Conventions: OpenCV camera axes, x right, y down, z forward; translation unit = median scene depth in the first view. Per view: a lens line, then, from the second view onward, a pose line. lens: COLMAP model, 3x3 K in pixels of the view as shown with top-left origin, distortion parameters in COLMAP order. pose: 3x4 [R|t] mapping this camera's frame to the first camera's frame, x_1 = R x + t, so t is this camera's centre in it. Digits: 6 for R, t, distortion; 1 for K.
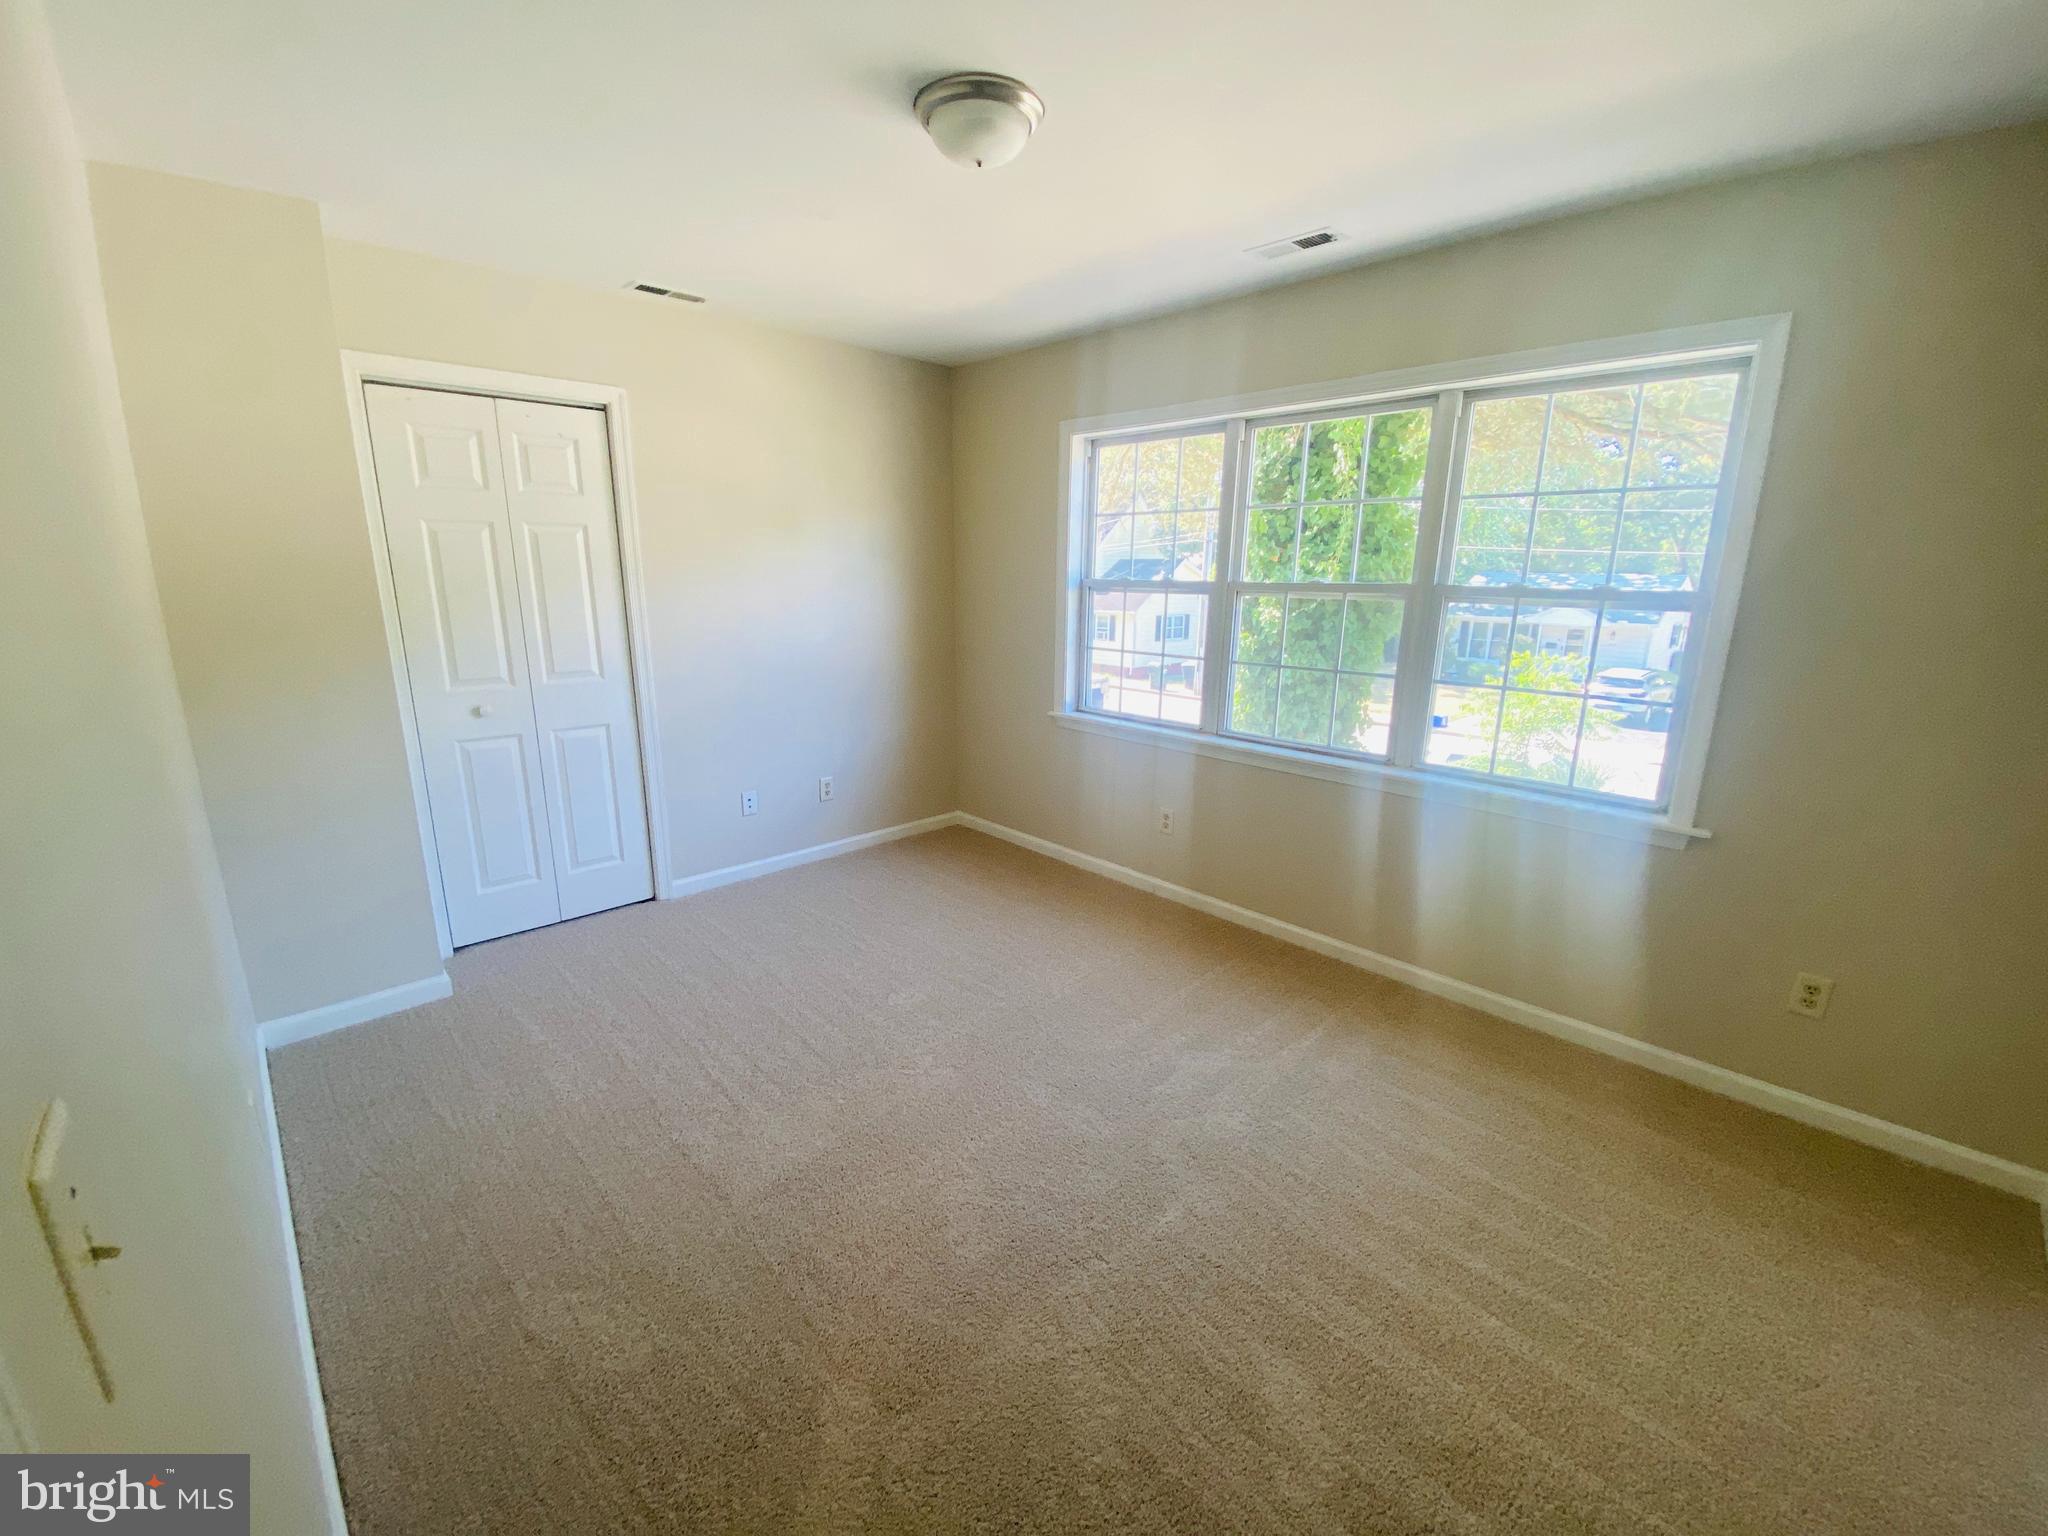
lens RADIAL K [[837.4, 0, 1020.0], [0, 837.4, 769.4], [0, 0, 1]] dist [0.049832, -0.036940]
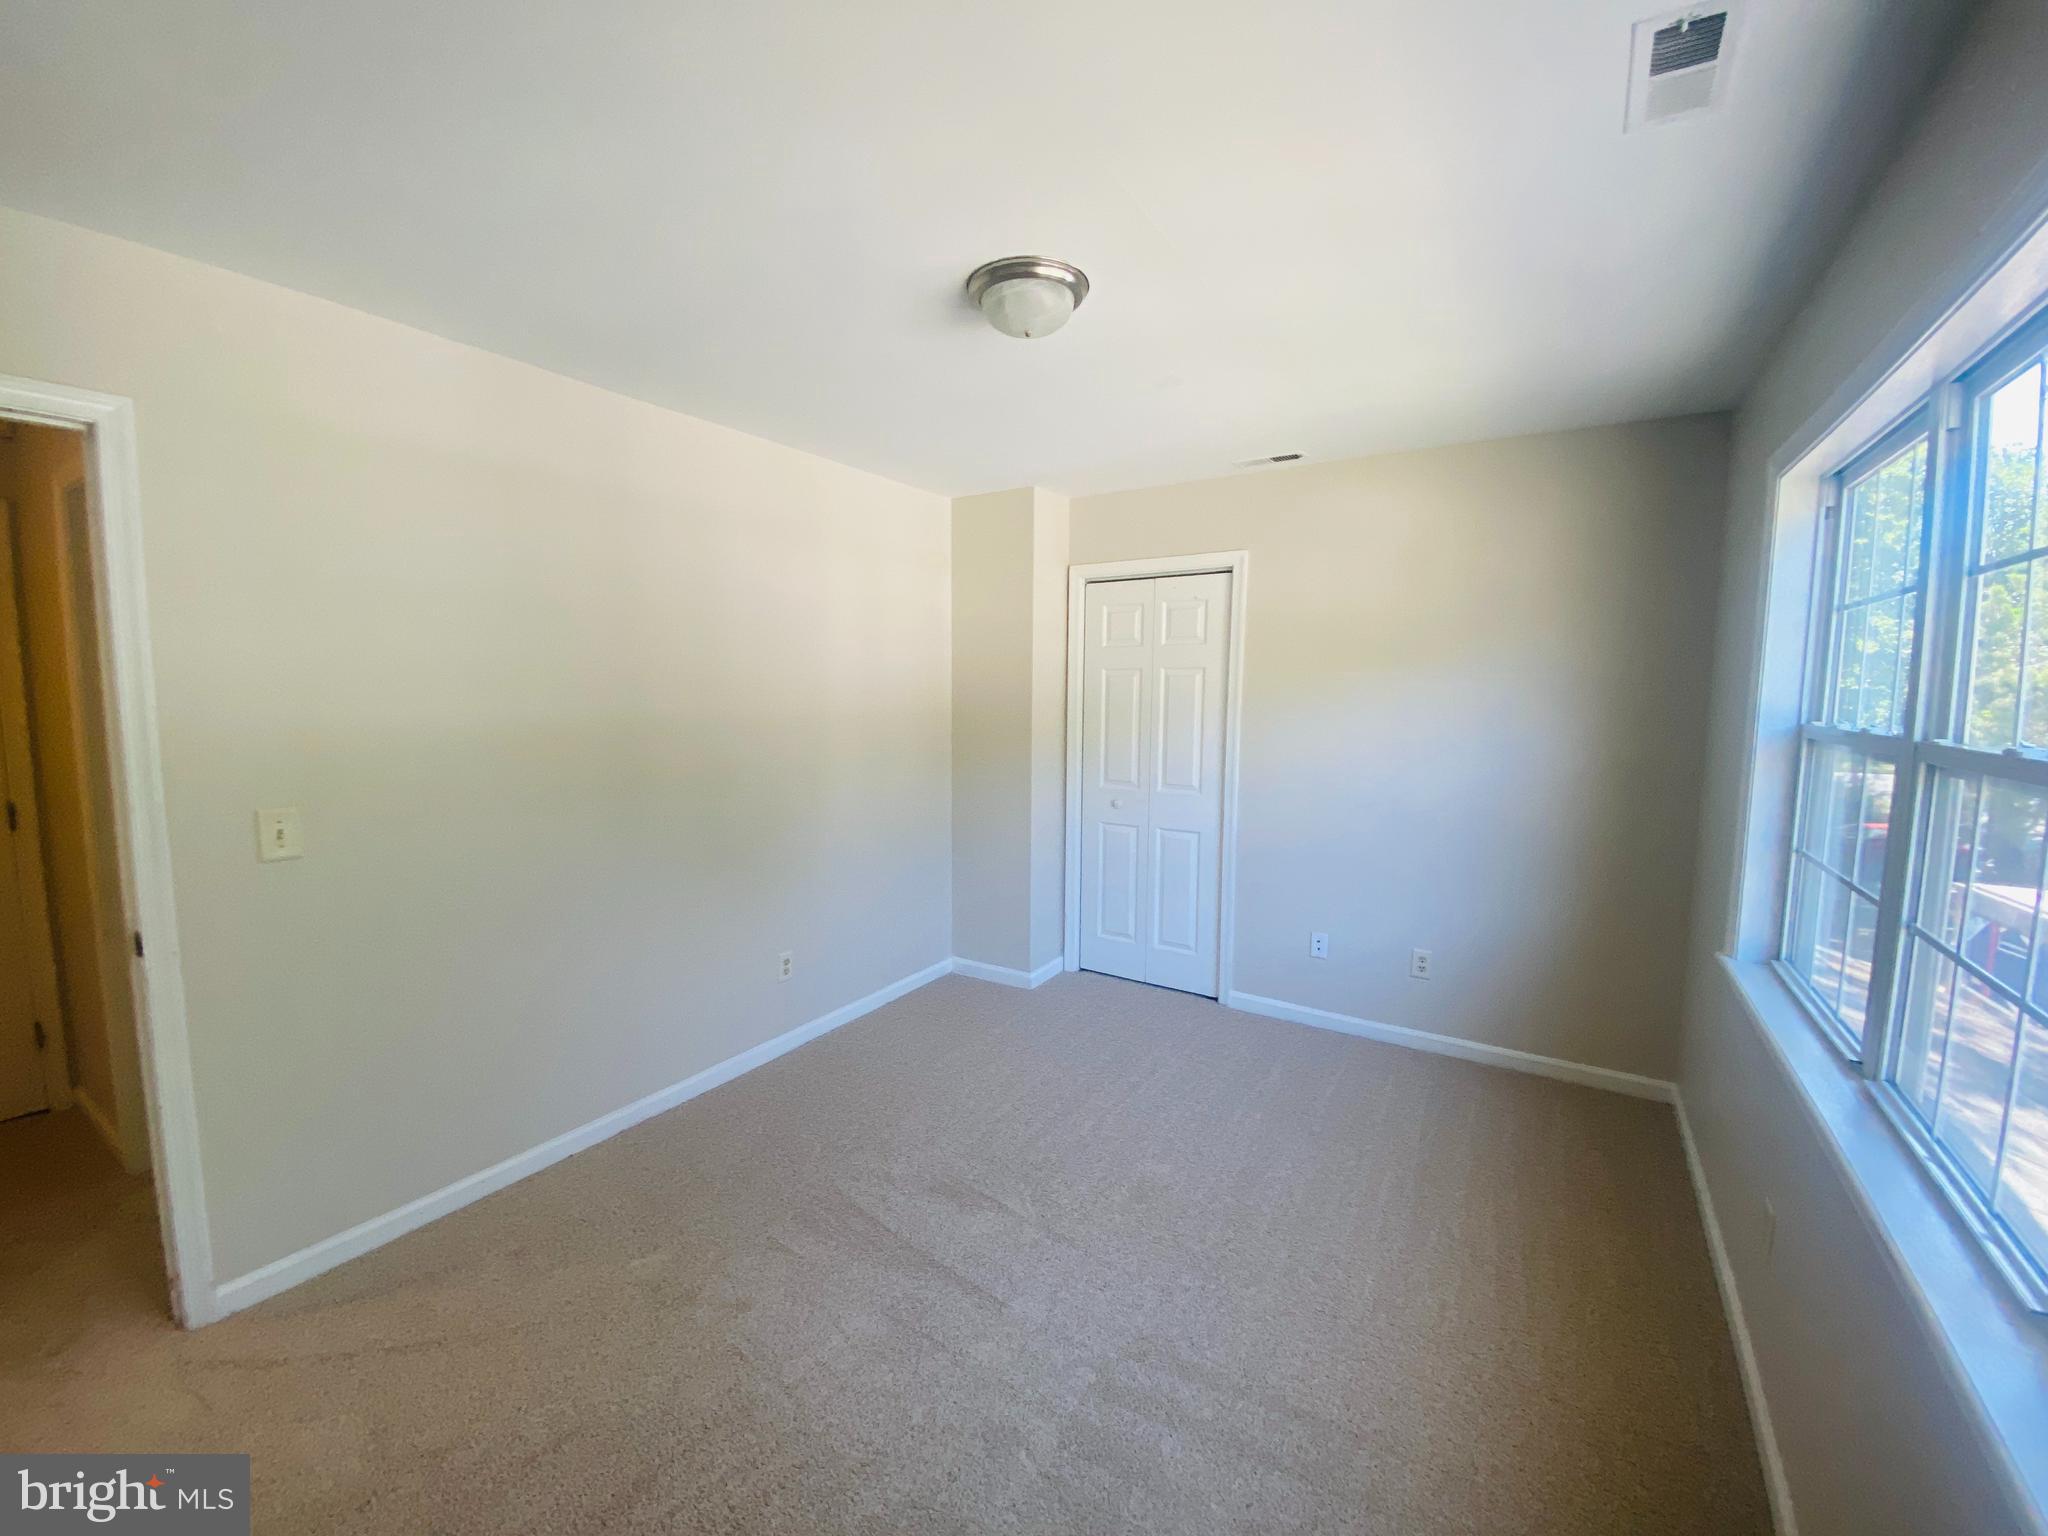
lens RADIAL K [[837.4, 0, 1020.0], [0, 837.4, 769.4], [0, 0, 1]] dist [0.049832, -0.036940]
pose [[0.222479, 0.090185, -0.970757, 0.543691], [-0.230356, 0.972382, 0.037543, -0.118406], [0.947333, 0.215267, 0.237109, 0.451869]]
